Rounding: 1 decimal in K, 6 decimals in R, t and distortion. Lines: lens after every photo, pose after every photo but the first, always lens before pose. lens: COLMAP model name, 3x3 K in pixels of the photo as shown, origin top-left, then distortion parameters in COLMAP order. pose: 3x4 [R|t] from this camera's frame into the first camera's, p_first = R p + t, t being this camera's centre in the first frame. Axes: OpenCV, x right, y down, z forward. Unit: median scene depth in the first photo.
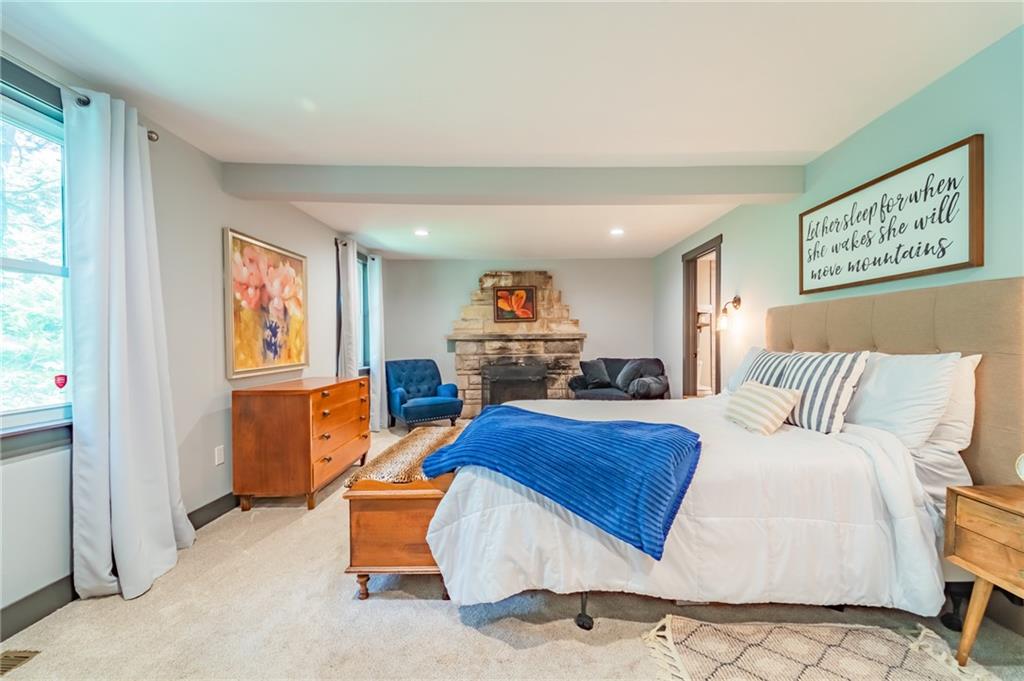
lens RADIAL K [[417.1, 0, 516.1], [0, 417.1, 344.7], [0, 0, 1]] dist [0.006965, -0.003401]
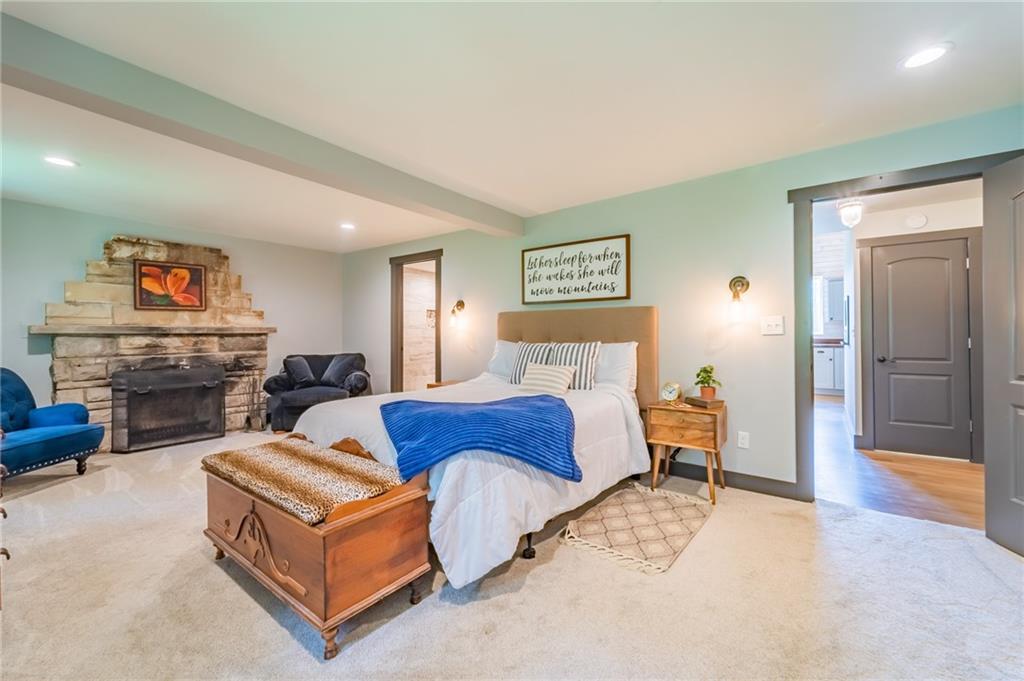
lens RADIAL K [[417.1, 0, 515.5], [0, 417.1, 332.5], [0, 0, 1]] dist [0.006965, -0.003401]
pose [[0.595135, 0.008399, 0.803582, -0.319658], [0.007178, 0.999850, -0.015767, 0.001007], [-0.803594, 0.015151, 0.594985, 0.092341]]
